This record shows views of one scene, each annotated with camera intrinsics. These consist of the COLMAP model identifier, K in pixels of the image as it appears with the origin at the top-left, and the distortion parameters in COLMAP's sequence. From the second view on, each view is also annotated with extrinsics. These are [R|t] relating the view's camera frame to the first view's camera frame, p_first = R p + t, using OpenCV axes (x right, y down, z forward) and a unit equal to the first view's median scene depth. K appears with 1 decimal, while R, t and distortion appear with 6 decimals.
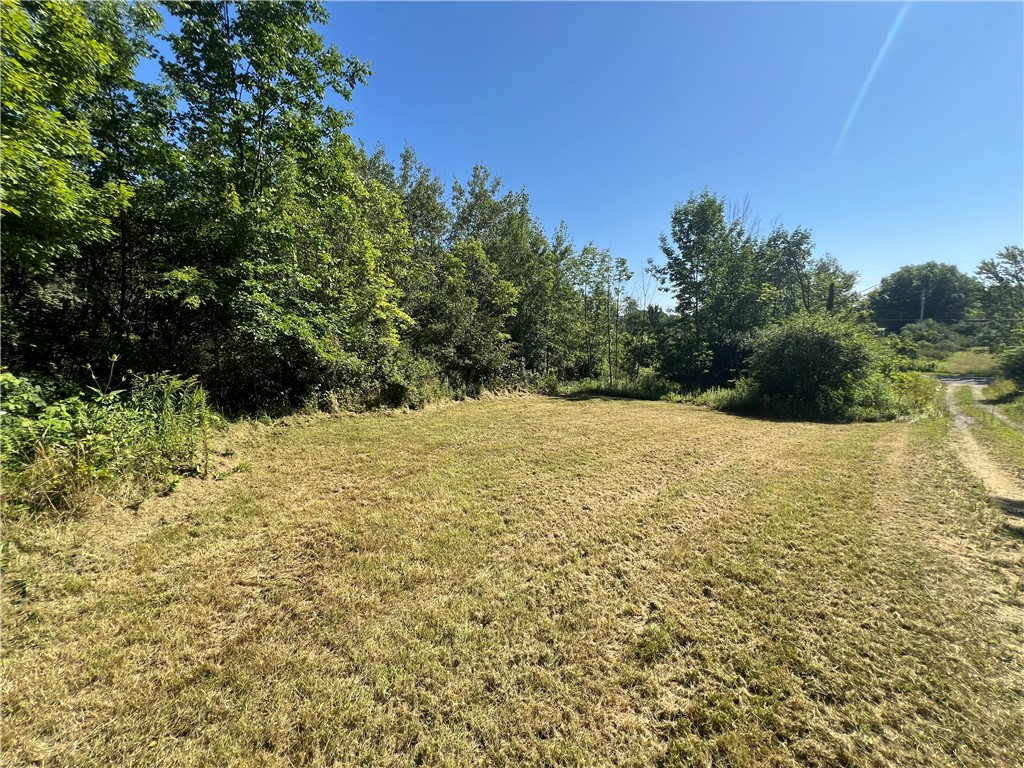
lens RADIAL K [[412.9, 0, 511.3], [0, 412.9, 385.1], [0, 0, 1]] dist [0.002510, 0.000191]
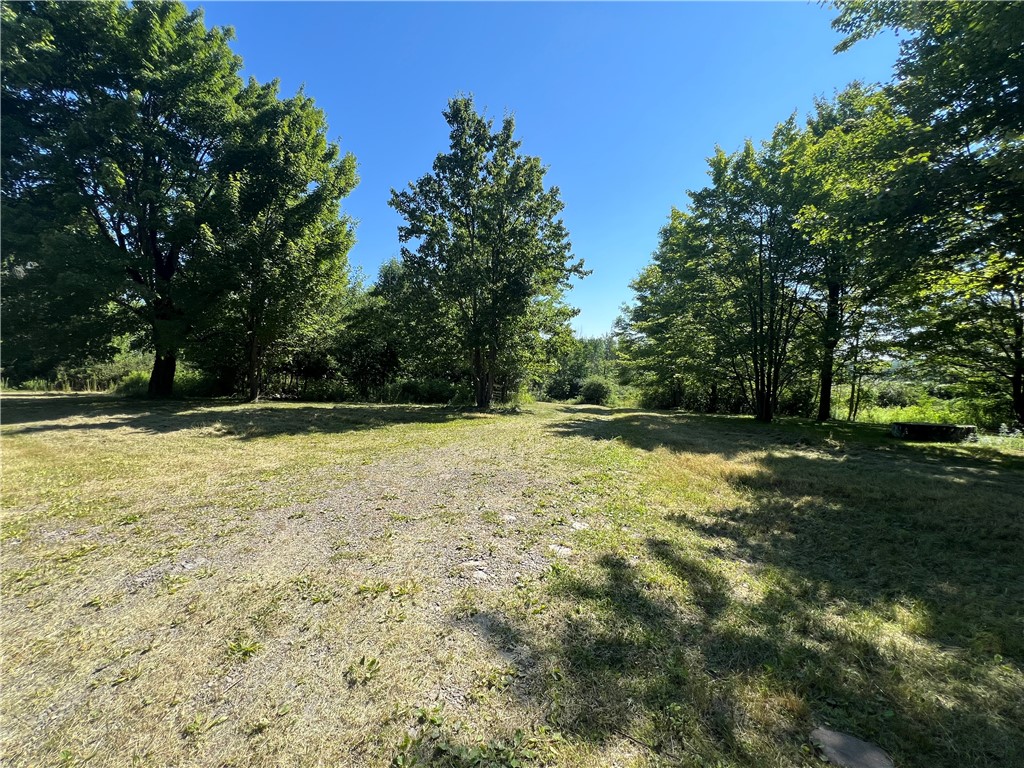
lens RADIAL K [[412.9, 0, 511.1], [0, 412.9, 384.9], [0, 0, 1]] dist [0.002510, 0.000191]
pose [[0.941771, 0.025629, 0.335277, -0.732640], [-0.008607, 0.998602, -0.052157, 0.053260], [-0.336145, 0.046234, 0.940675, -1.328232]]
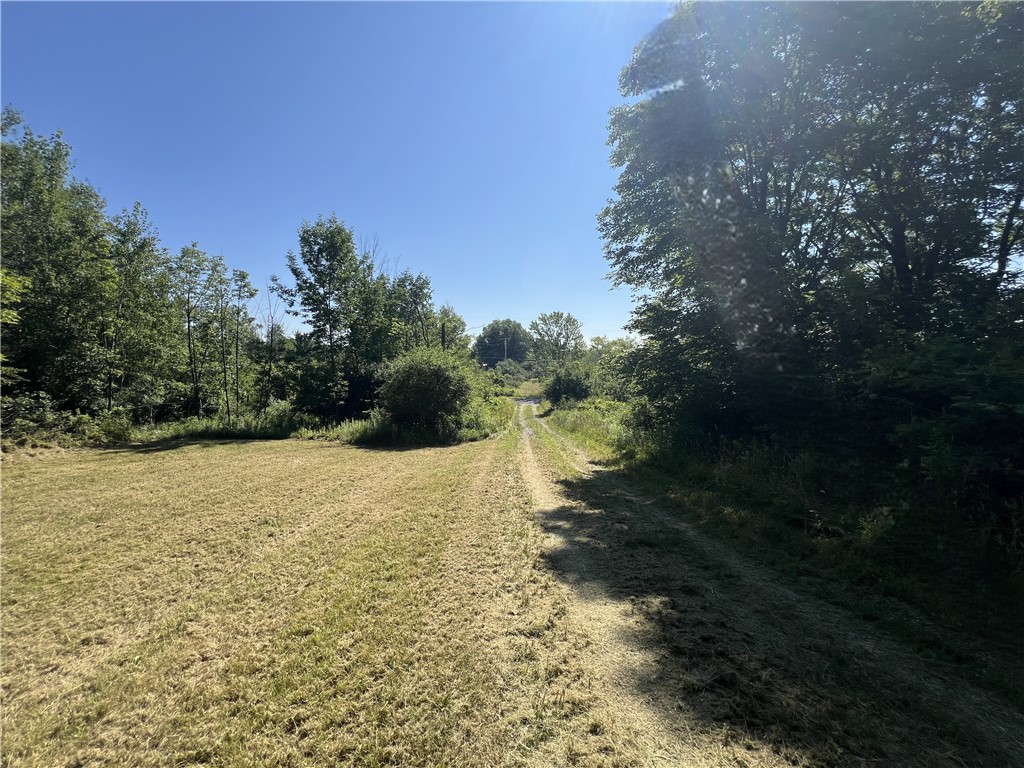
lens RADIAL K [[412.9, 0, 509.9], [0, 412.9, 382.0], [0, 0, 1]] dist [0.002510, 0.000191]
pose [[0.708474, -0.002056, 0.705734, 0.071243], [0.059000, 0.996668, -0.056326, -0.004480], [-0.703266, 0.081544, 0.706234, 0.051408]]
